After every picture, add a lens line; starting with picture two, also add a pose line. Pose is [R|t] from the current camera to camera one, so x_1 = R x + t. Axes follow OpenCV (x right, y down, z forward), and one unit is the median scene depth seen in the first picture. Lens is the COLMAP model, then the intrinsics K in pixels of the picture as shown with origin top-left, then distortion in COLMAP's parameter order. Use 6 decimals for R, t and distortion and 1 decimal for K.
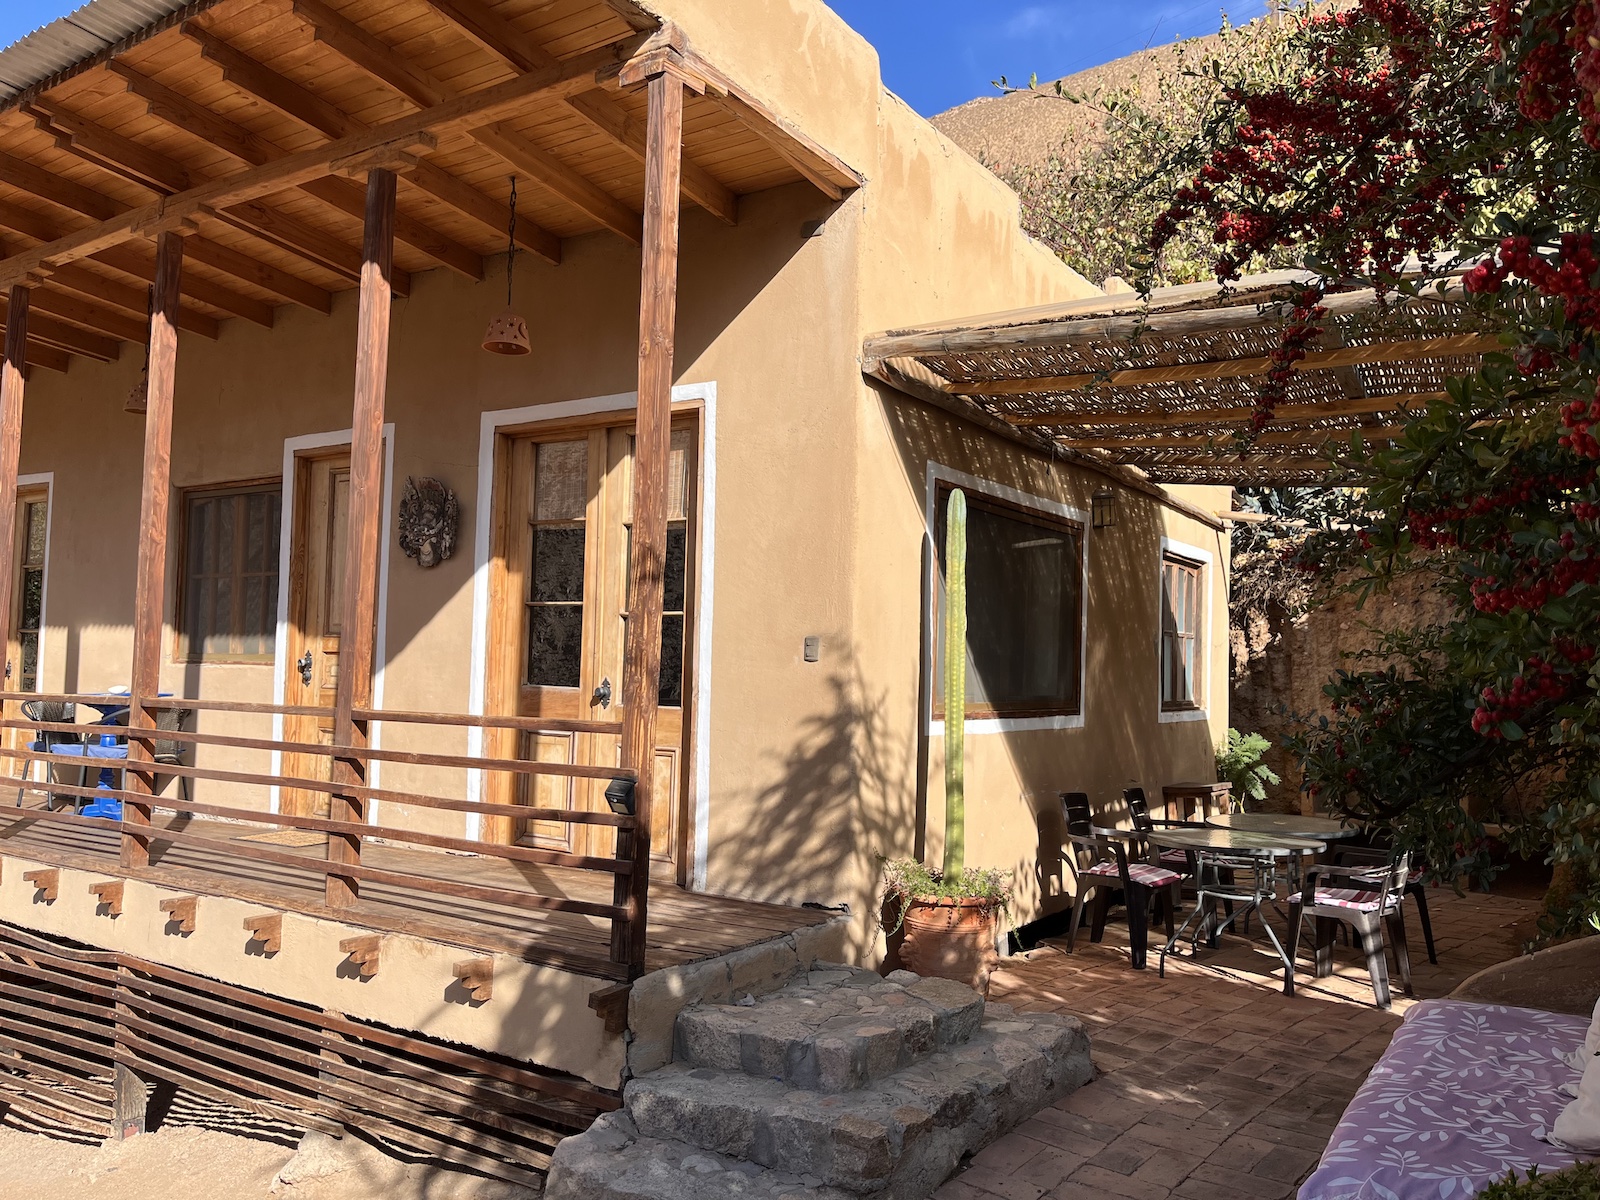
lens RADIAL K [[1189.2, 0, 795.3], [0, 1189.2, 596.6], [0, 0, 1]] dist [0.062644, -0.095059]
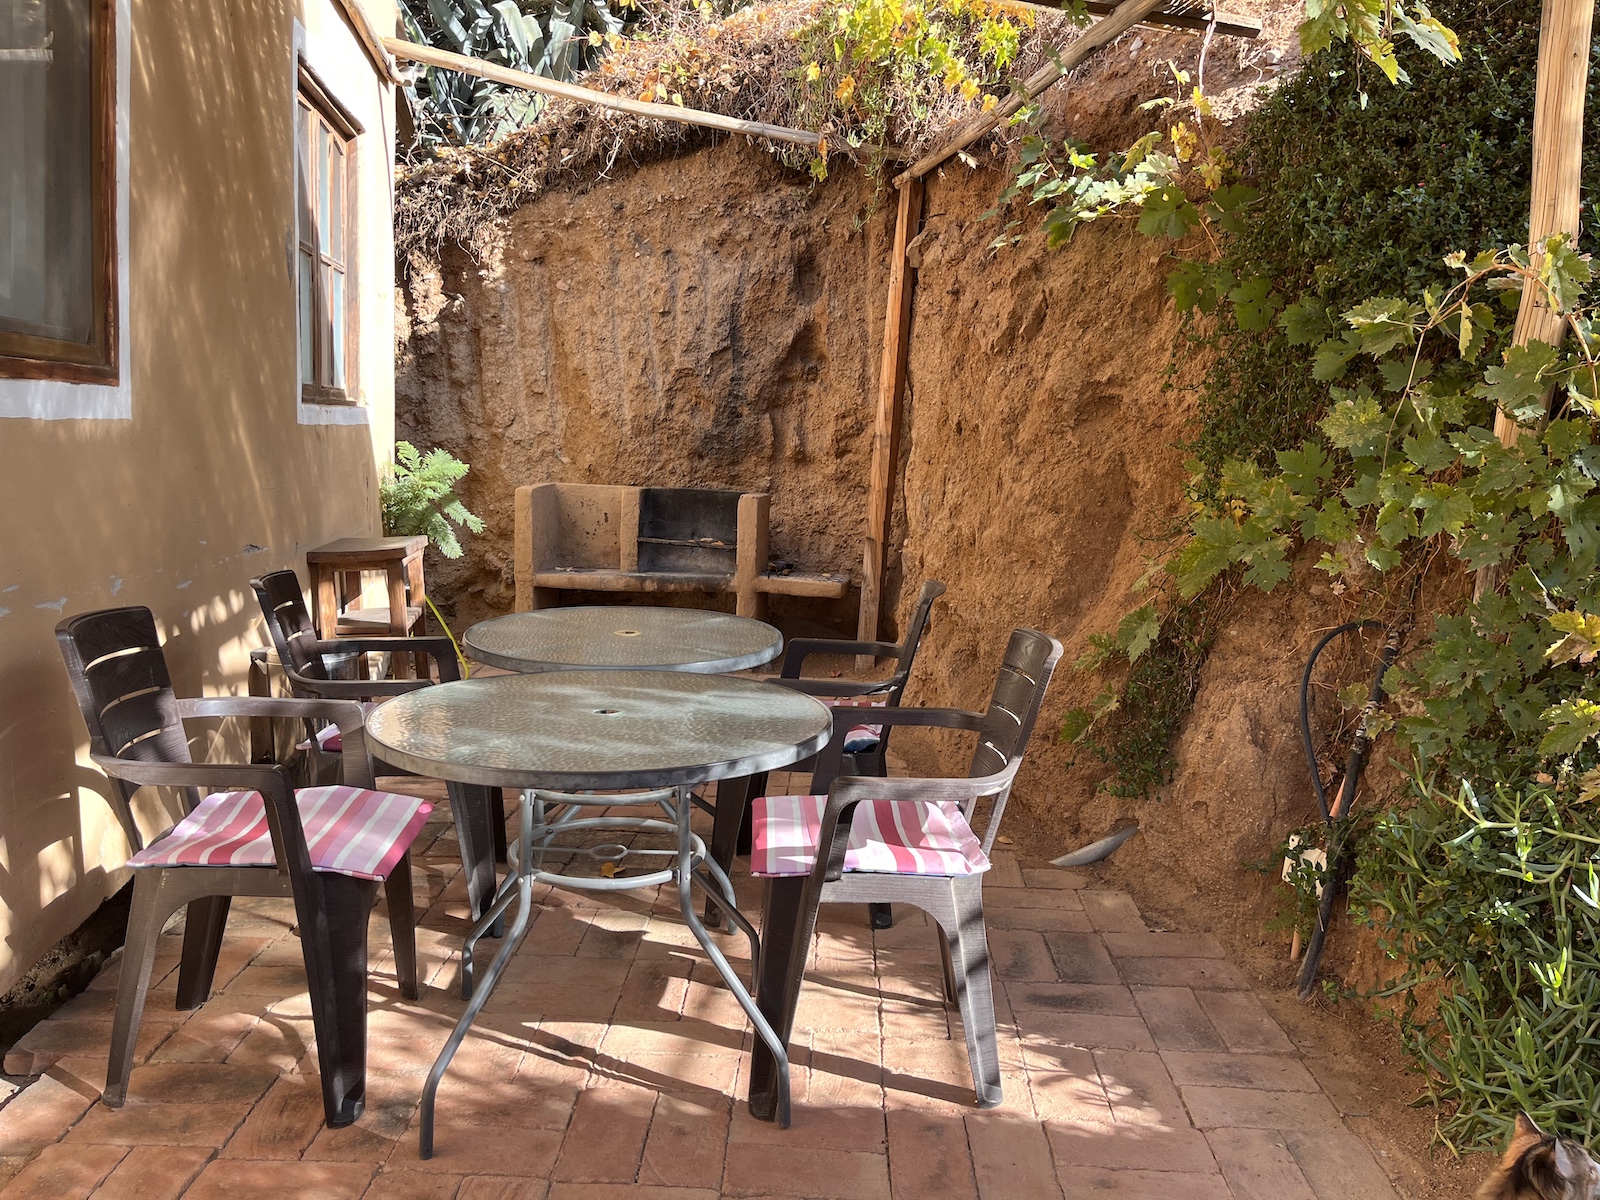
lens RADIAL K [[1189.2, 0, 795.3], [0, 1189.2, 596.6], [0, 0, 1]] dist [0.062644, -0.095059]
pose [[0.735659, -0.084569, 0.672052, 0.104282], [-0.066254, 0.978434, 0.195648, 0.057342], [-0.674104, -0.188456, 0.714191, 0.439776]]
